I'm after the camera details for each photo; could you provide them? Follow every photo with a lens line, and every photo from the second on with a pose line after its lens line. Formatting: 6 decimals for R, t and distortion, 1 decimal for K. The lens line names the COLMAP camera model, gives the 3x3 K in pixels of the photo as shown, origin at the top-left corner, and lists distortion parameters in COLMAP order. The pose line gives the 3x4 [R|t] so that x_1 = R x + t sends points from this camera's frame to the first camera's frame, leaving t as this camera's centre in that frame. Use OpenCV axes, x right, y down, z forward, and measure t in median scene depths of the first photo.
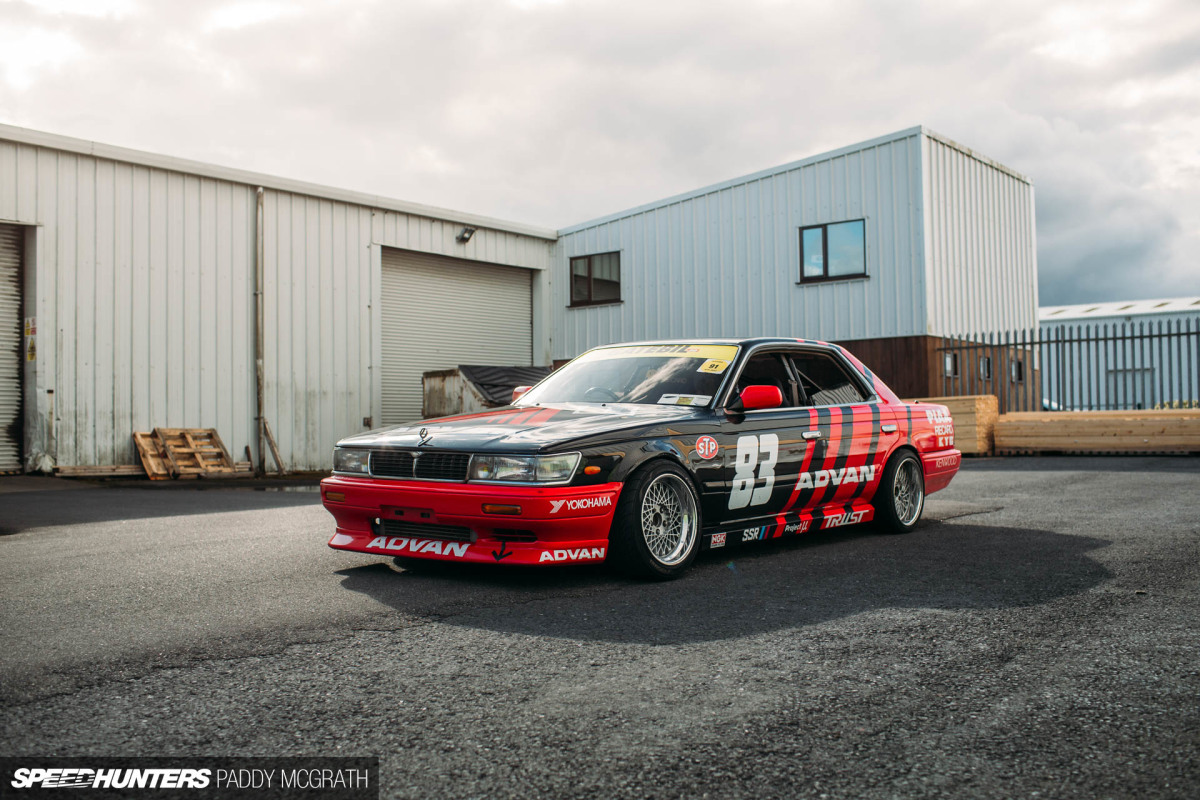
lens RADIAL K [[1352.1, 0, 600.0], [0, 1352.1, 400.0], [0, 0, 1]] dist [-0.147503, 0.365198]
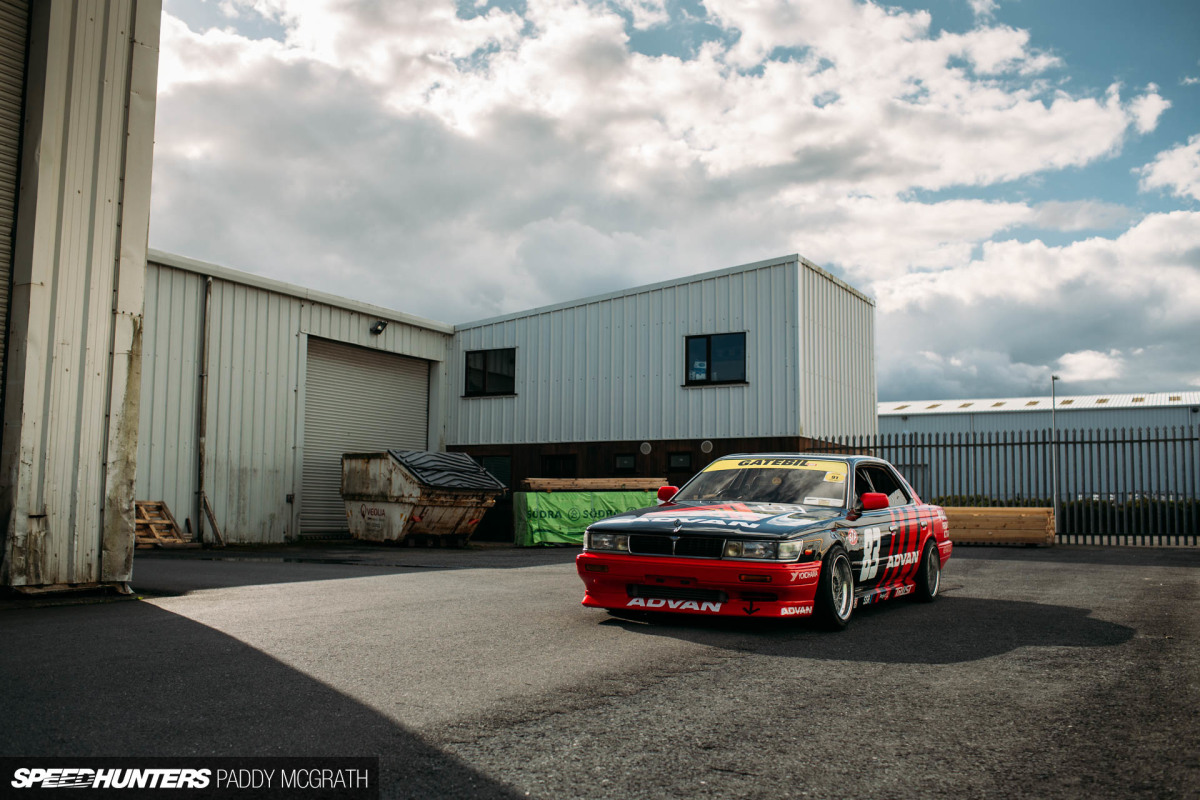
lens RADIAL K [[1352.1, 0, 600.0], [0, 1352.1, 400.0], [0, 0, 1]] dist [-0.147503, 0.365198]
pose [[0.983334, 0.040143, 0.177320, -0.128343], [-0.029686, 0.997682, -0.061235, -0.004029], [-0.179367, 0.054951, 0.982246, -0.099839]]
